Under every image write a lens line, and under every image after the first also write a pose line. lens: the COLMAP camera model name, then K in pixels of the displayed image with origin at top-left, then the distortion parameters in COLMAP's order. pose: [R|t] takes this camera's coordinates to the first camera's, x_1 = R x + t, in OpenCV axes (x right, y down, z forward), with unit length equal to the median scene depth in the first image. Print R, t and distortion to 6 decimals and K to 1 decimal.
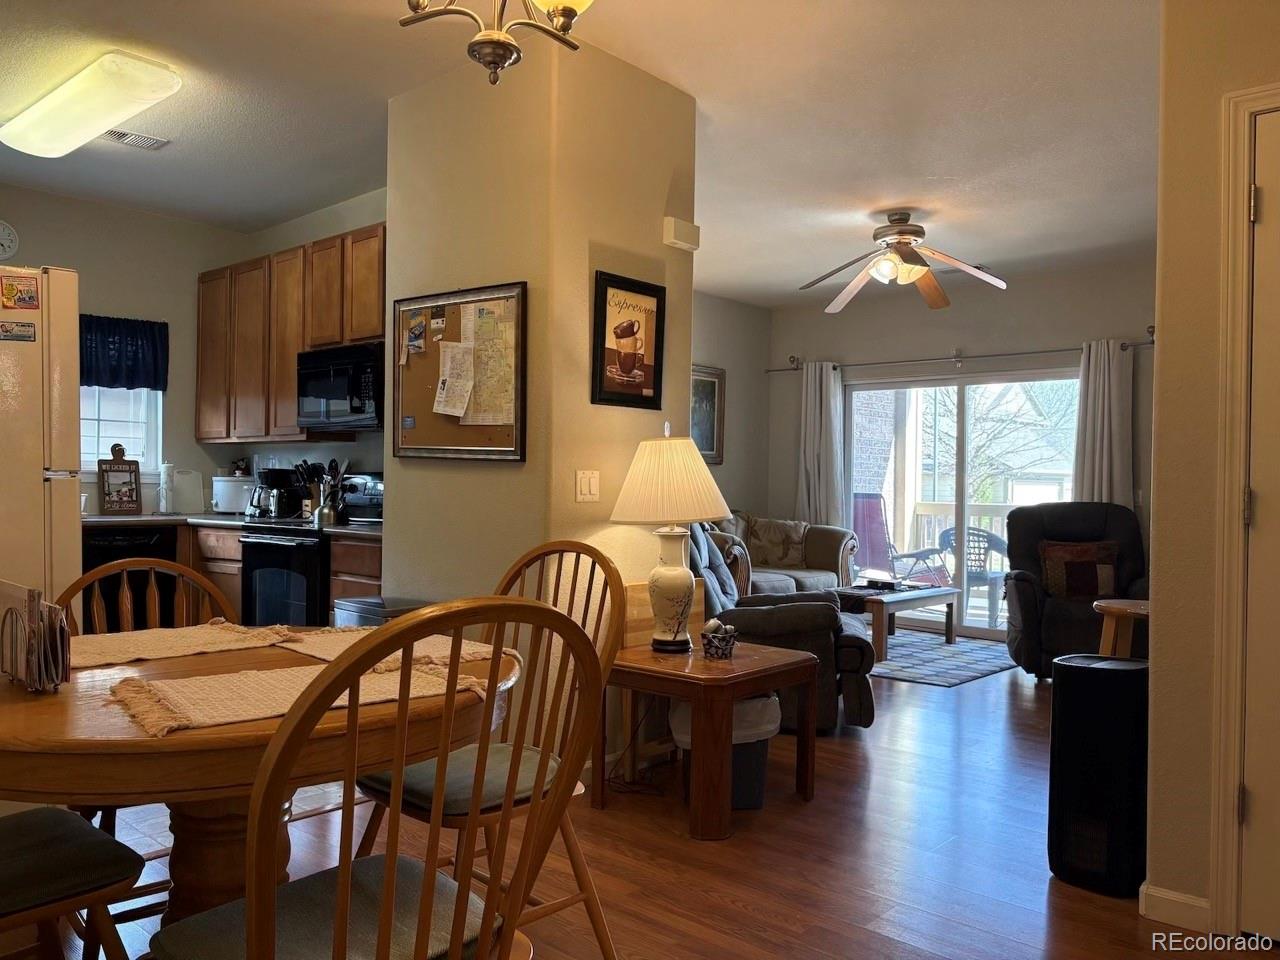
lens RADIAL K [[988.5, 0, 633.0], [0, 988.5, 483.2], [0, 0, 1]] dist [0.036823, -0.003884]
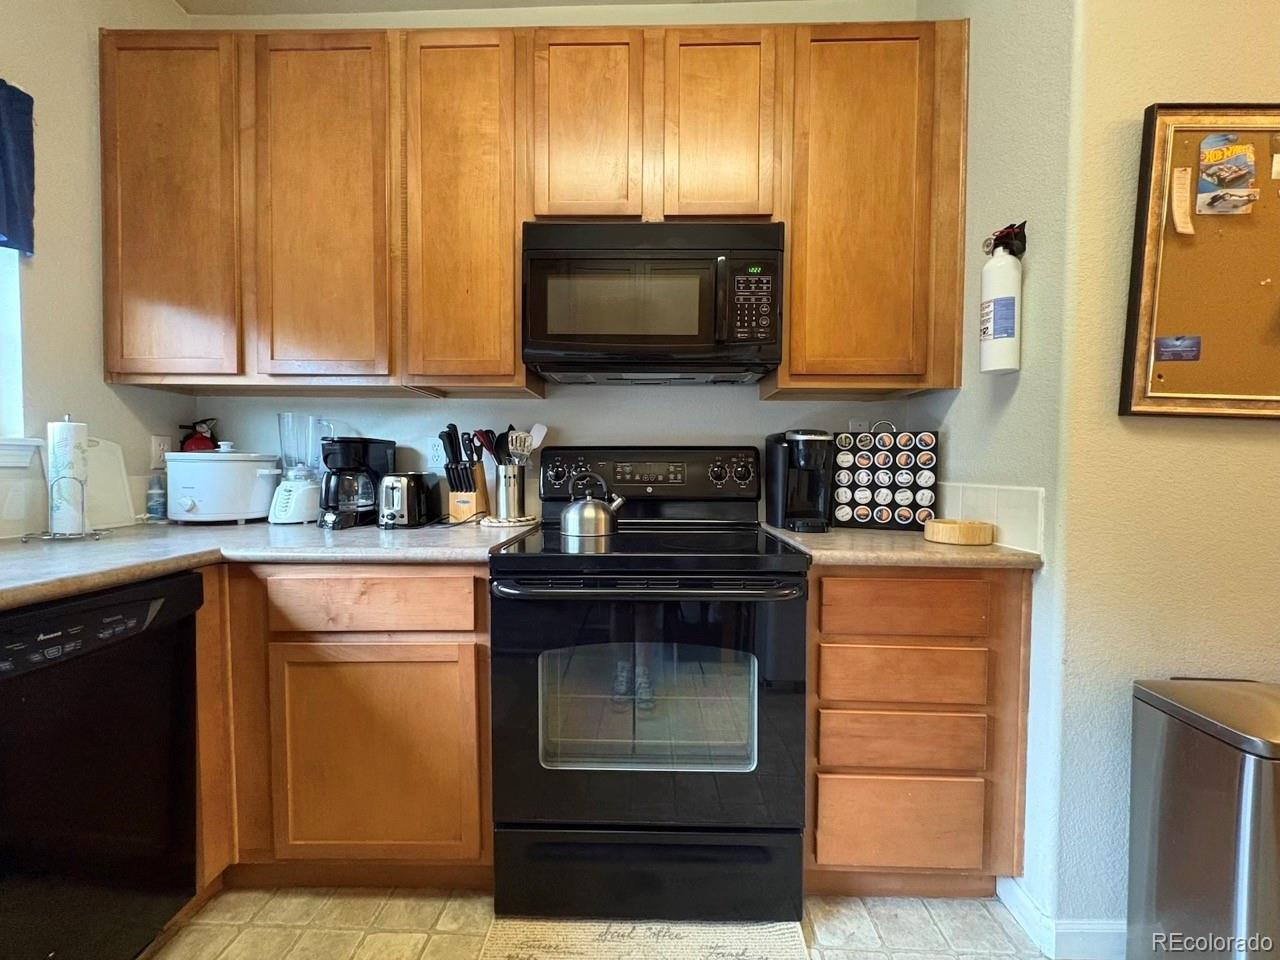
lens RADIAL K [[513.3, 0, 643.0], [0, 513.3, 477.4], [0, 0, 1]] dist [0.001375, 0.000976]
pose [[0.755463, -0.027014, 0.654634, -0.635377], [0.003389, 0.999297, 0.037326, -0.003728], [-0.655183, -0.025980, 0.755024, 0.996422]]
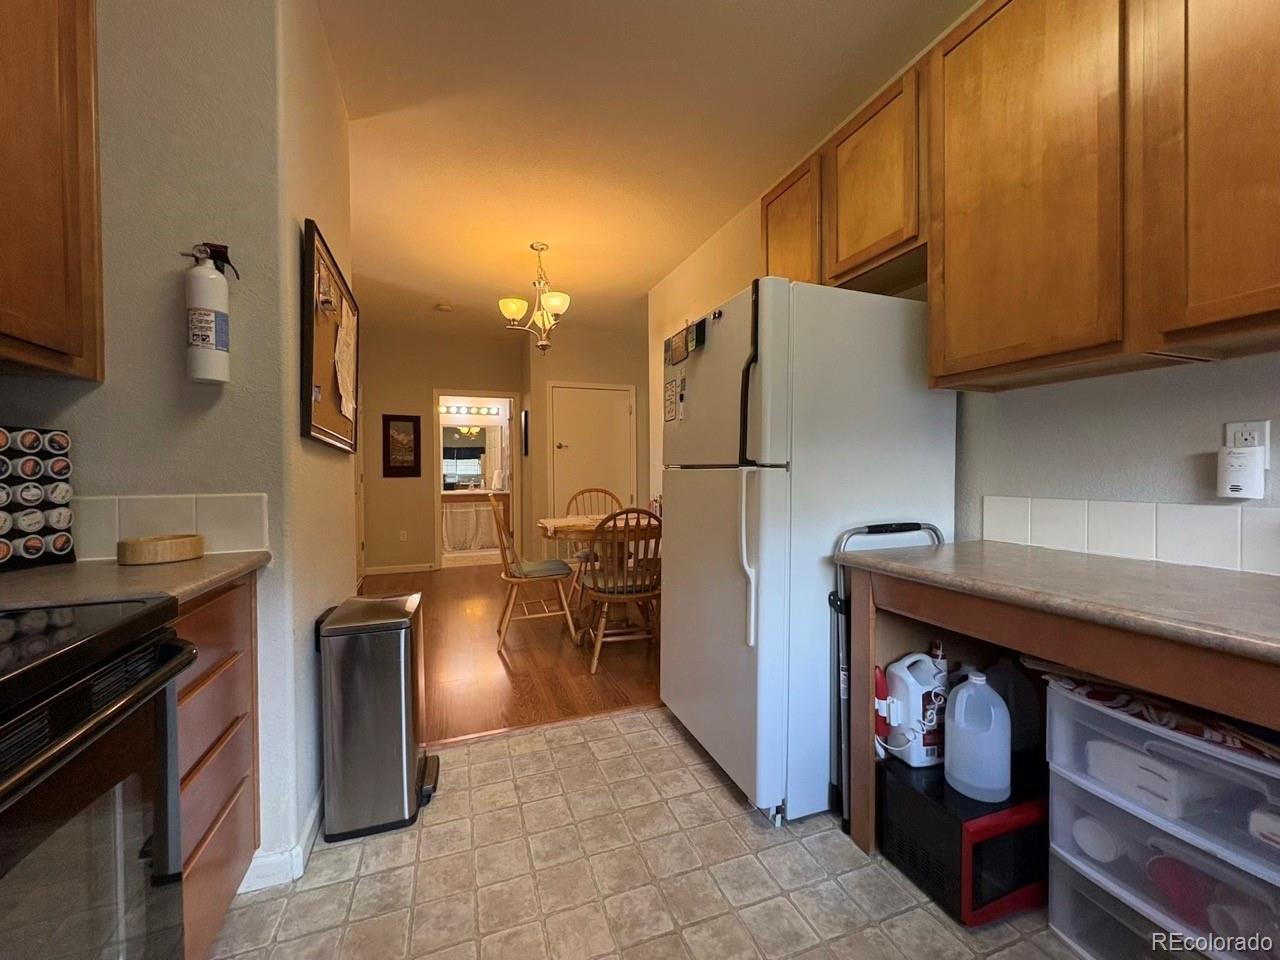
lens RADIAL K [[513.3, 0, 640.2], [0, 513.3, 478.7], [0, 0, 1]] dist [0.001375, 0.000976]
pose [[-0.903702, -0.013828, 0.427938, -0.640365], [-0.008461, 0.999860, 0.014441, -0.002523], [-0.428078, 0.009429, -0.903693, 1.265496]]
